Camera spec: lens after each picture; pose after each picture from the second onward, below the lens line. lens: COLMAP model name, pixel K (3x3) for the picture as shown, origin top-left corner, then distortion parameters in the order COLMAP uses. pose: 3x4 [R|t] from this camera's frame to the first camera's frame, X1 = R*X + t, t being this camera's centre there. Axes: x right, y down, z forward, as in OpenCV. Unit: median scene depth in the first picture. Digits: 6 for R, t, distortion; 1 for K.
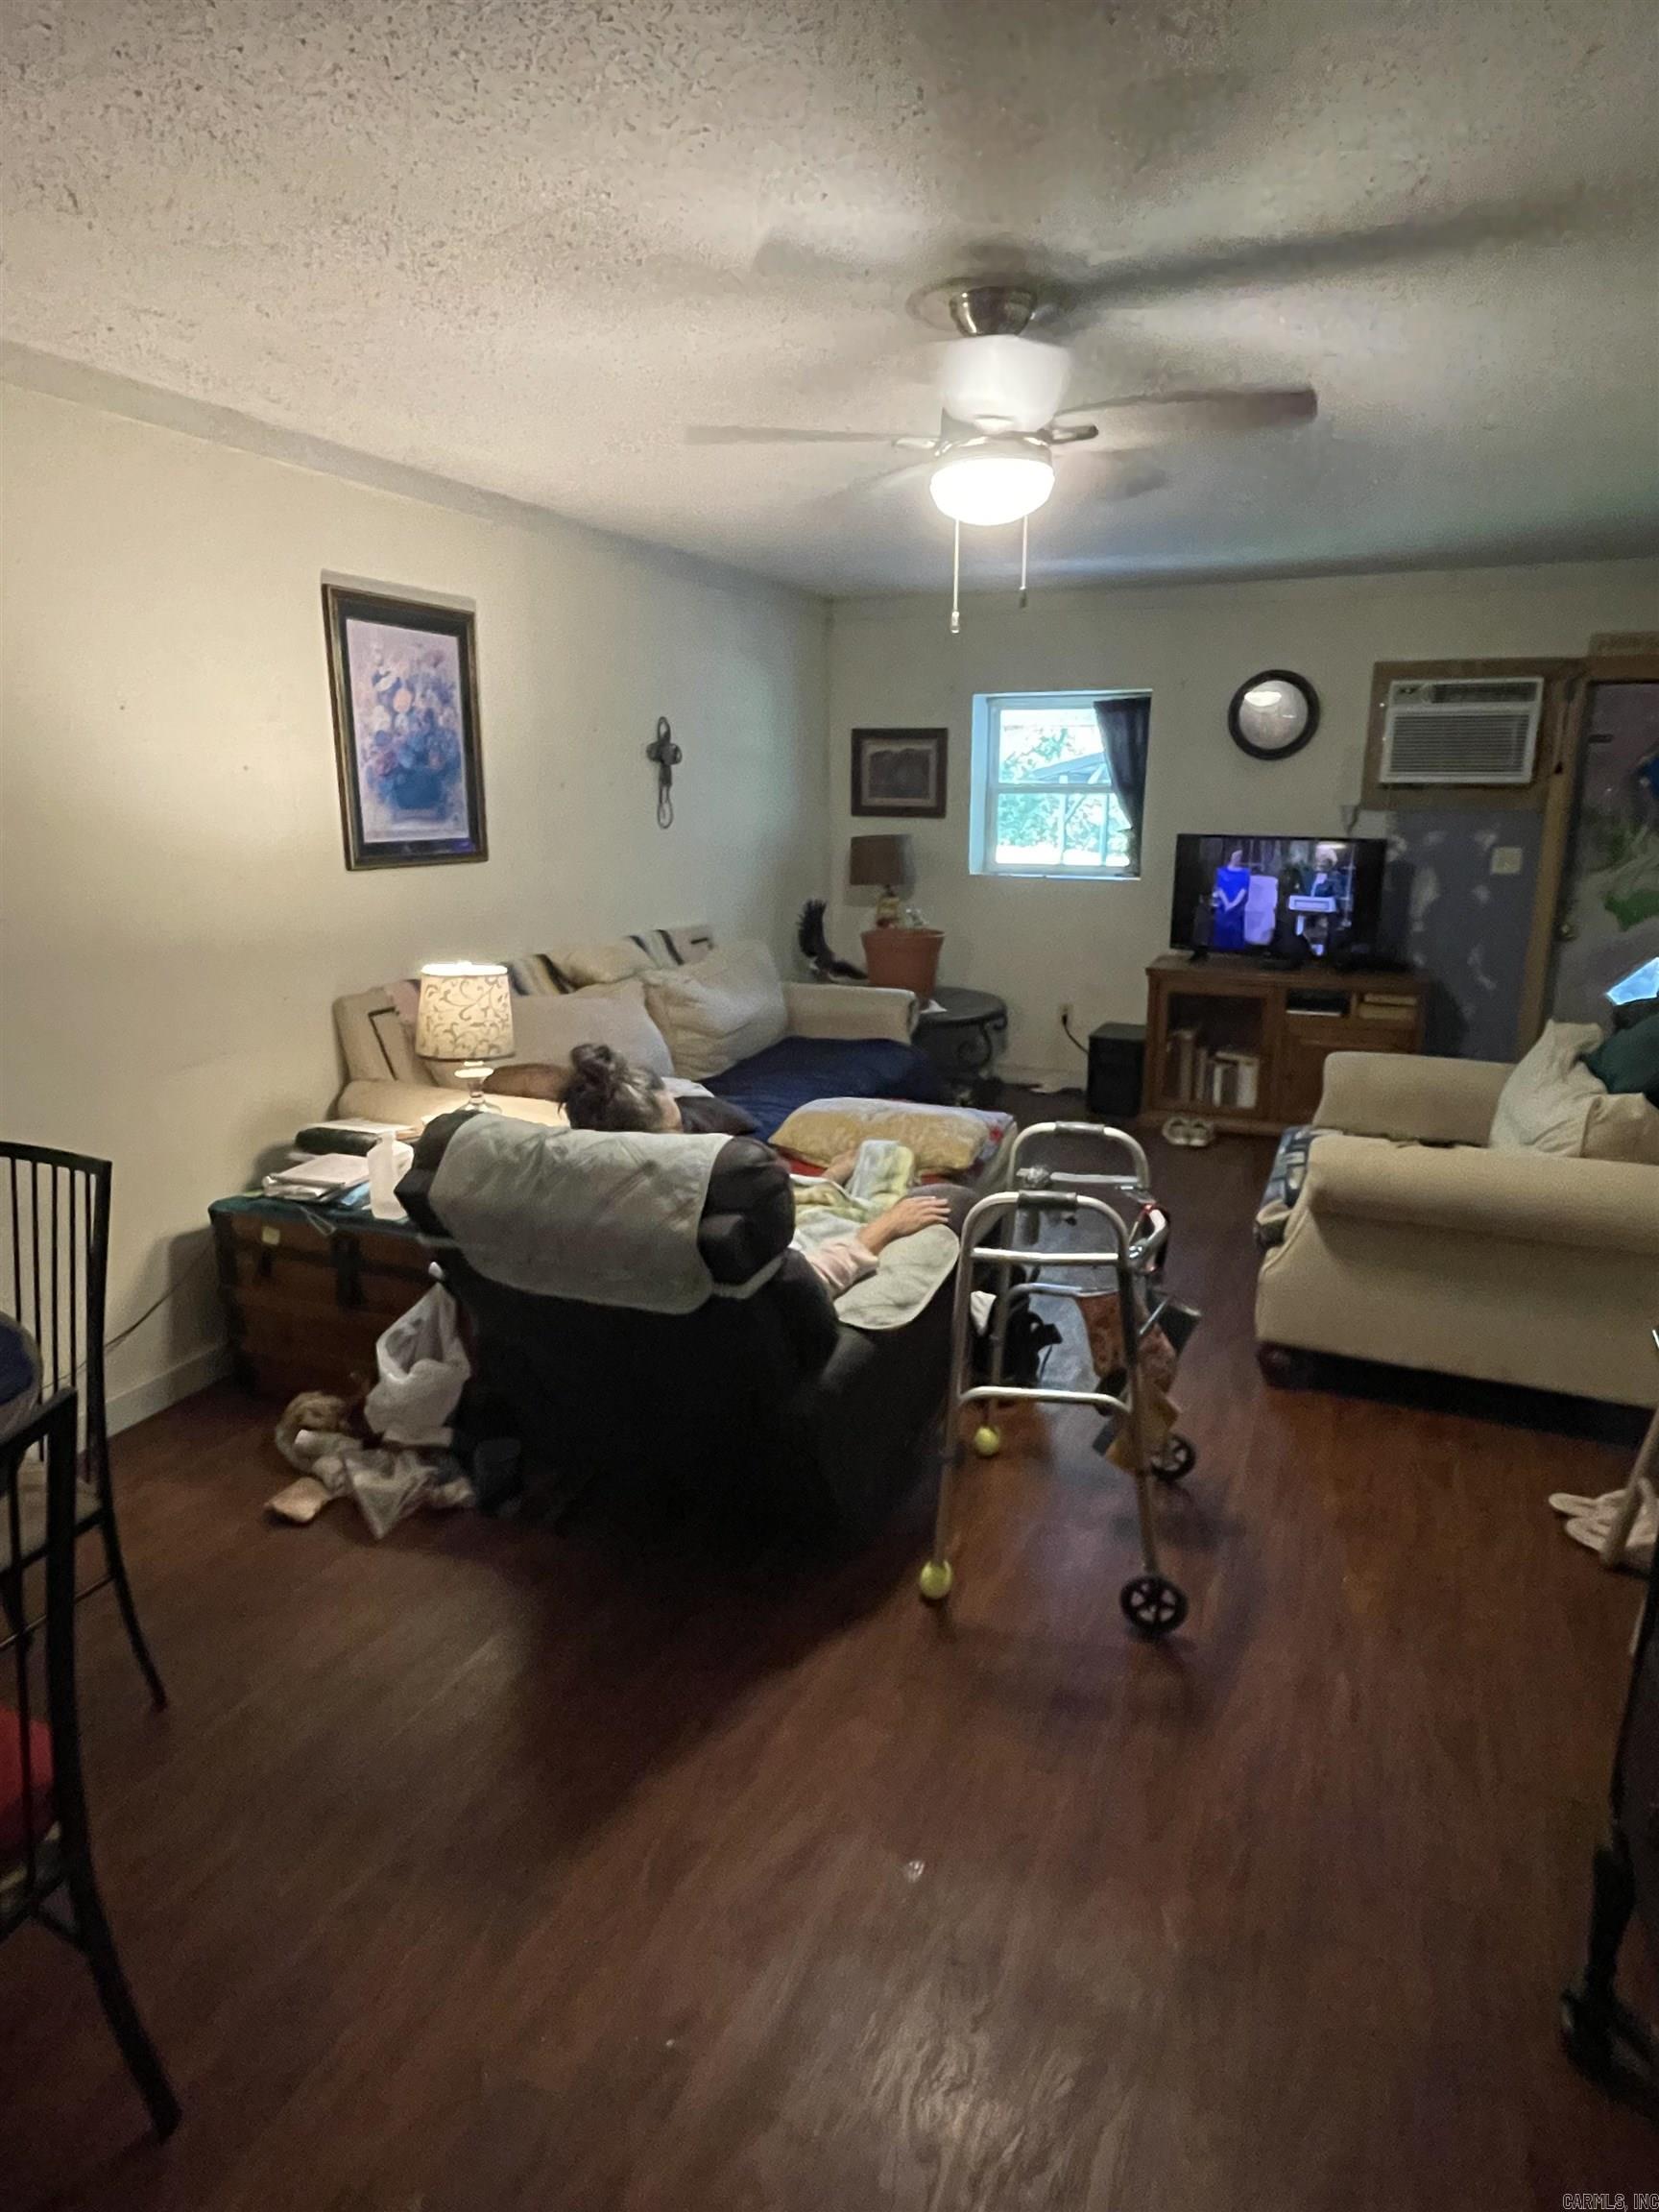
lens RADIAL K [[1247.0, 0, 853.7], [0, 1247.0, 1109.1], [0, 0, 1]] dist [-0.006849, -0.001719]
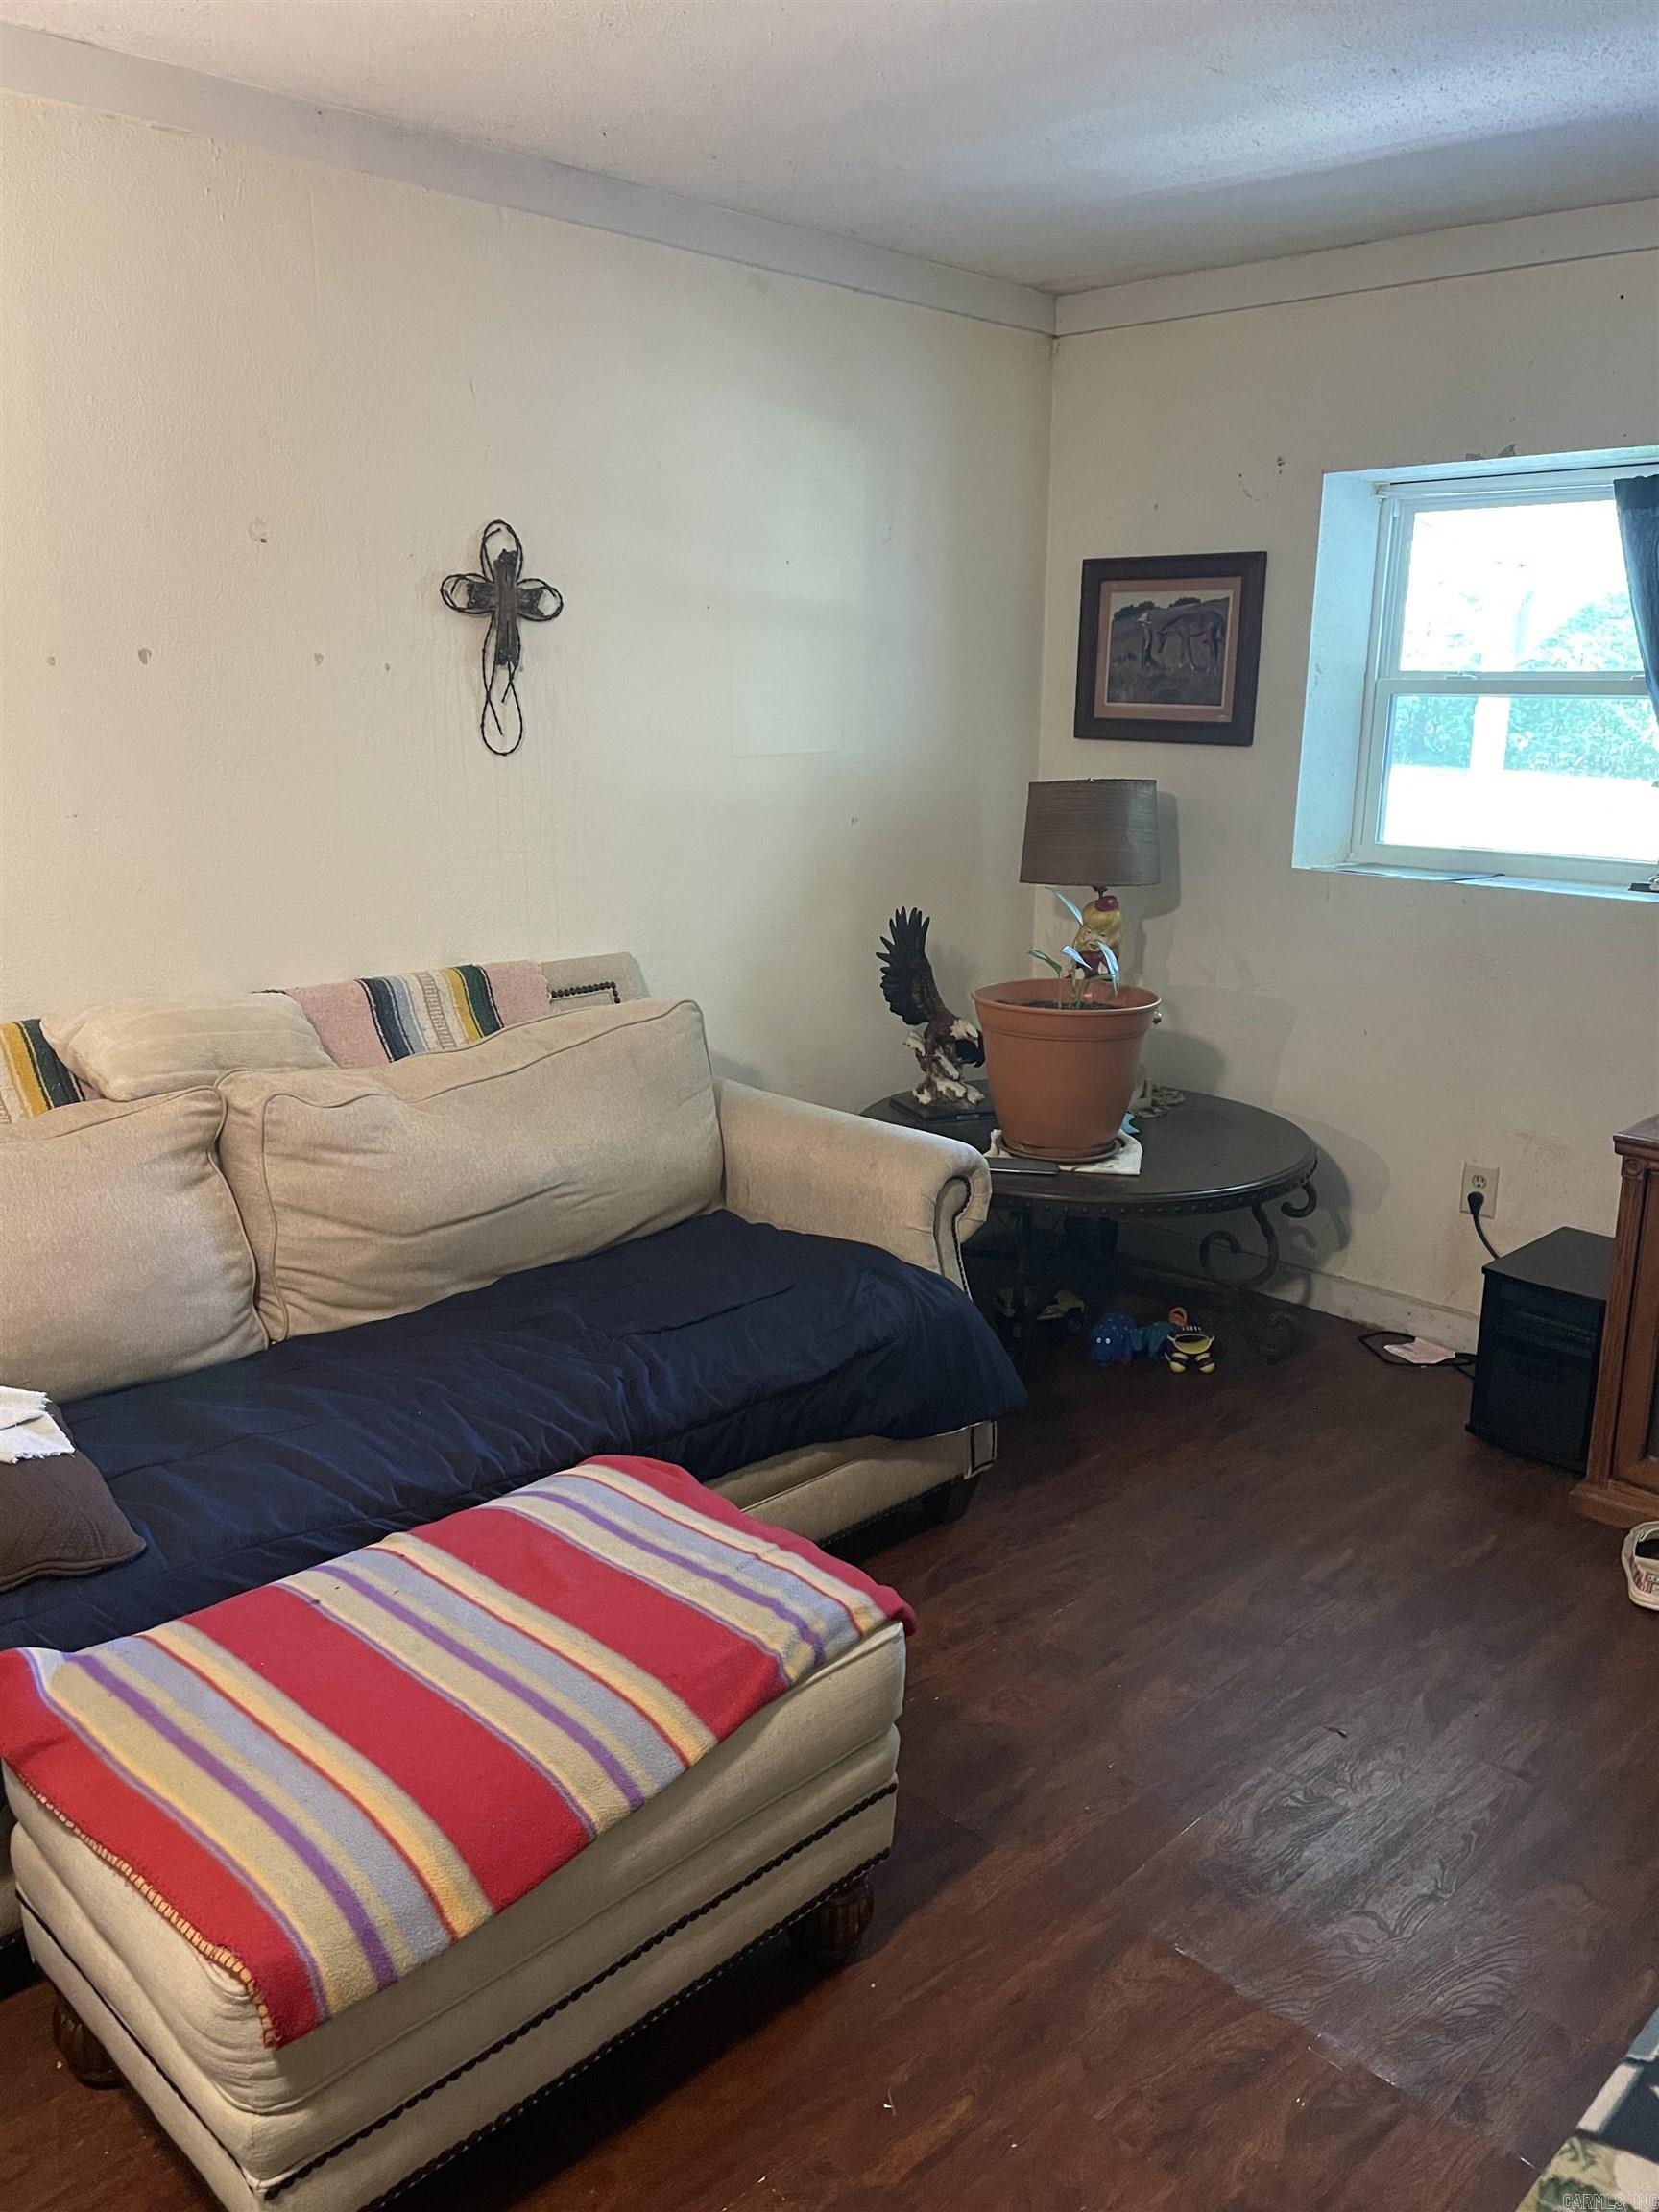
lens RADIAL K [[1704.4, 0, 867.9], [0, 1704.4, 1113.6], [0, 0, 1]] dist [0.082639, -0.118483]
pose [[0.932933, 0.096327, -0.346926, 0.315586], [-0.100317, 0.994934, 0.006485, -0.151389], [0.345793, 0.028752, 0.937870, 0.616383]]
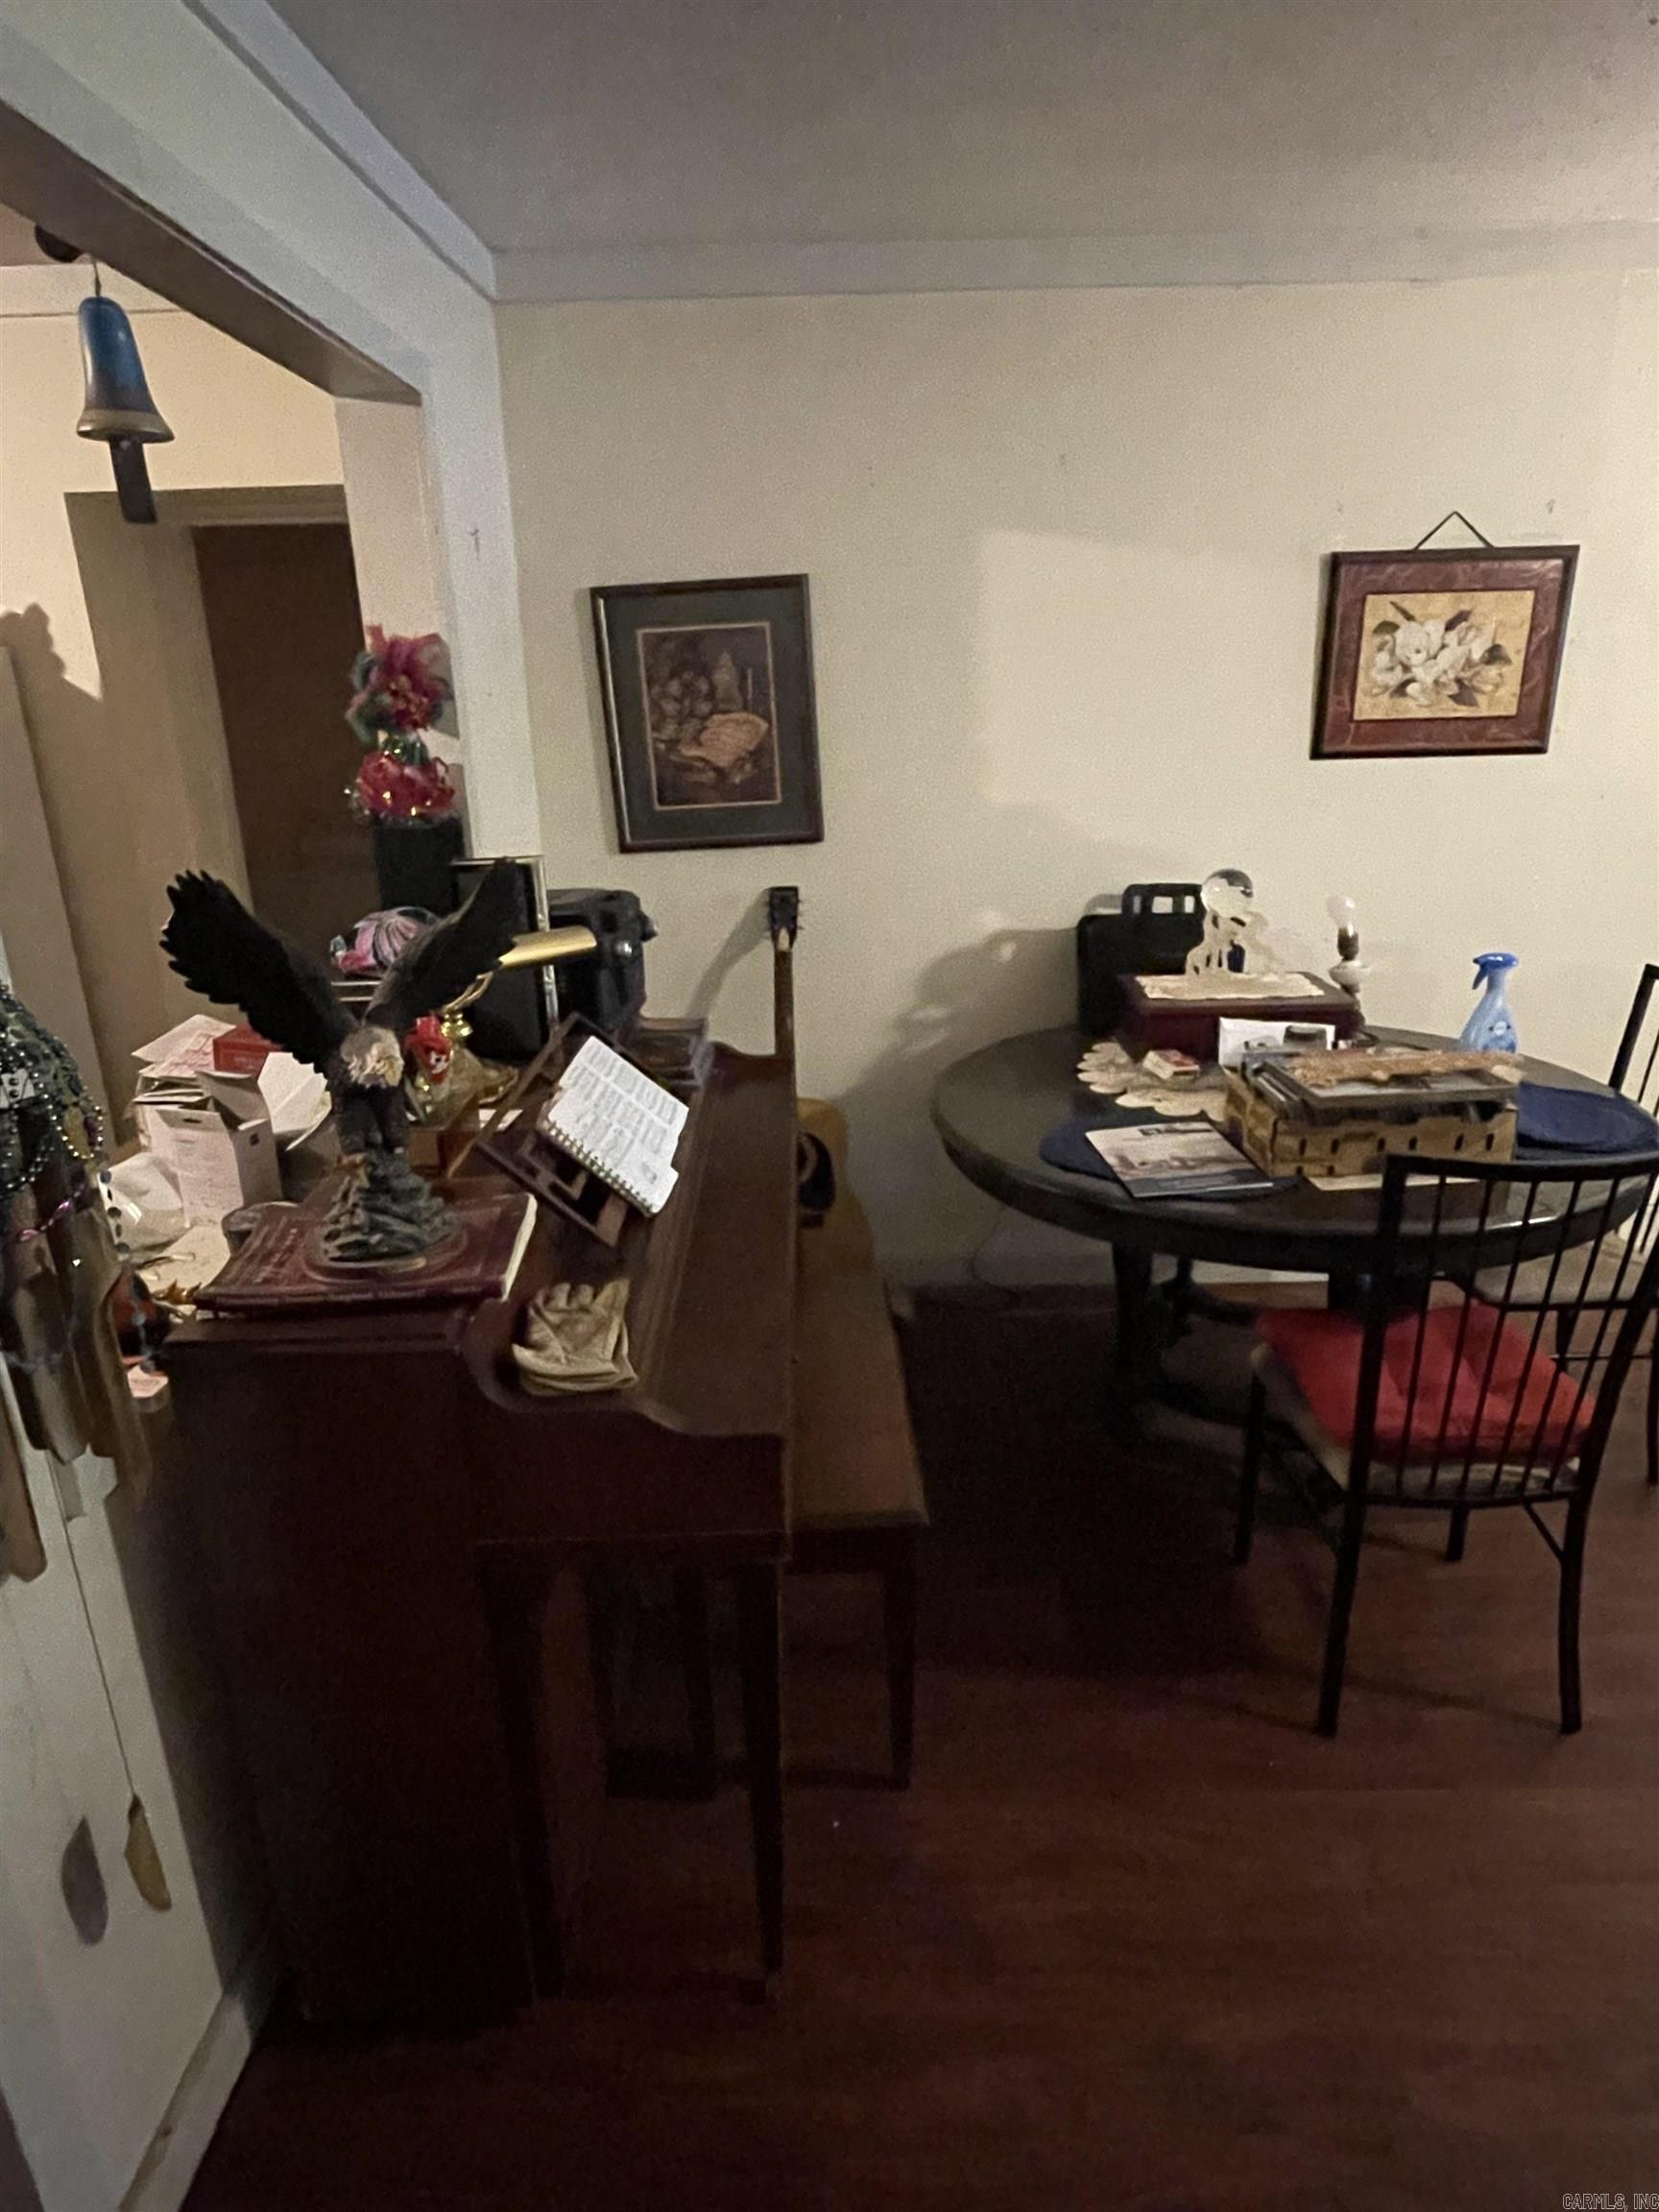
lens RADIAL K [[1267.1, 0, 829.5], [0, 1267.1, 1106.0], [0, 0, 1]] dist [-0.000787, -0.000910]
pose [[0.374889, 0.275173, -0.885290, 0.057595], [-0.213839, 0.954849, 0.206241, 0.042262], [0.902071, 0.111992, 0.416805, -0.126477]]
